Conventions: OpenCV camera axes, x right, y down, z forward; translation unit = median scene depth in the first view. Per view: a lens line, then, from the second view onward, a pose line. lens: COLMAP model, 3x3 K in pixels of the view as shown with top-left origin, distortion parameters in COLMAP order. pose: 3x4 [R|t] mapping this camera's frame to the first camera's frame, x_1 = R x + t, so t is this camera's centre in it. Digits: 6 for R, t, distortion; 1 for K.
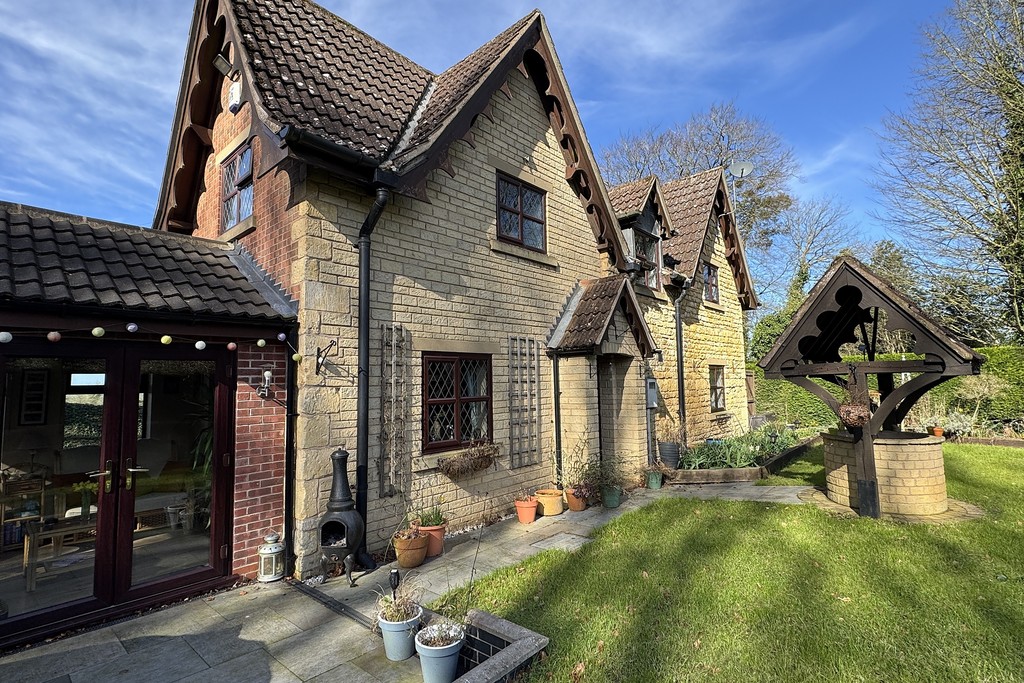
lens RADIAL K [[437.7, 0, 512.9], [0, 437.7, 343.8], [0, 0, 1]] dist [0.002130, 0.000404]
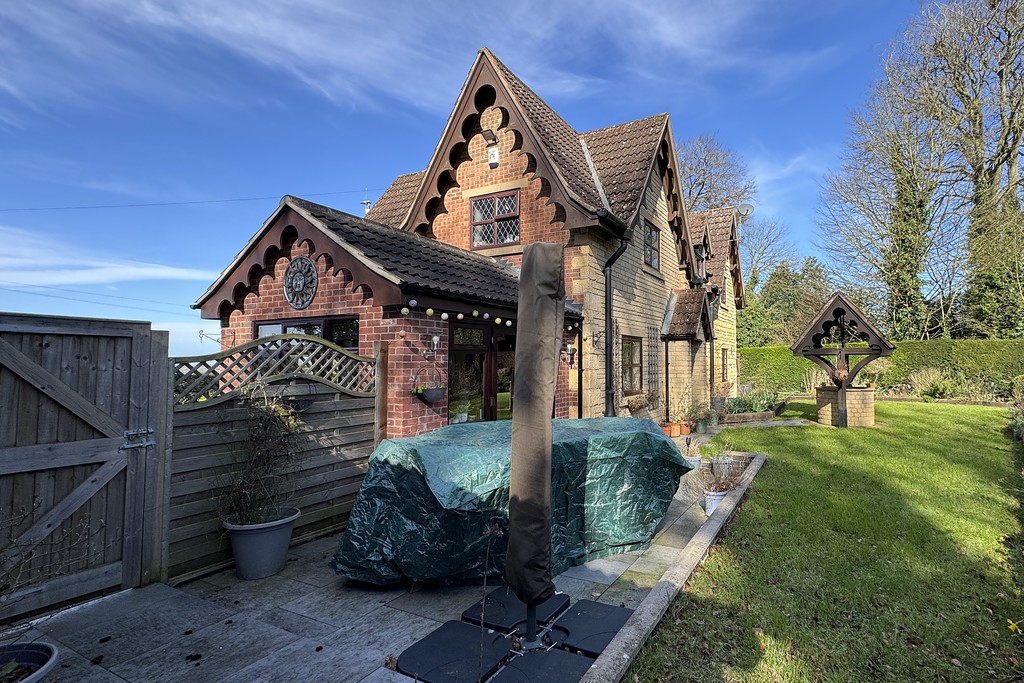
lens RADIAL K [[501.6, 0, 508.3], [0, 501.6, 336.2], [0, 0, 1]] dist [0.003298, -0.000108]
pose [[0.972718, 0.031180, 0.229884, -0.800615], [-0.038138, 0.998937, 0.025884, -0.008343], [-0.228833, -0.033945, 0.972874, -0.561330]]
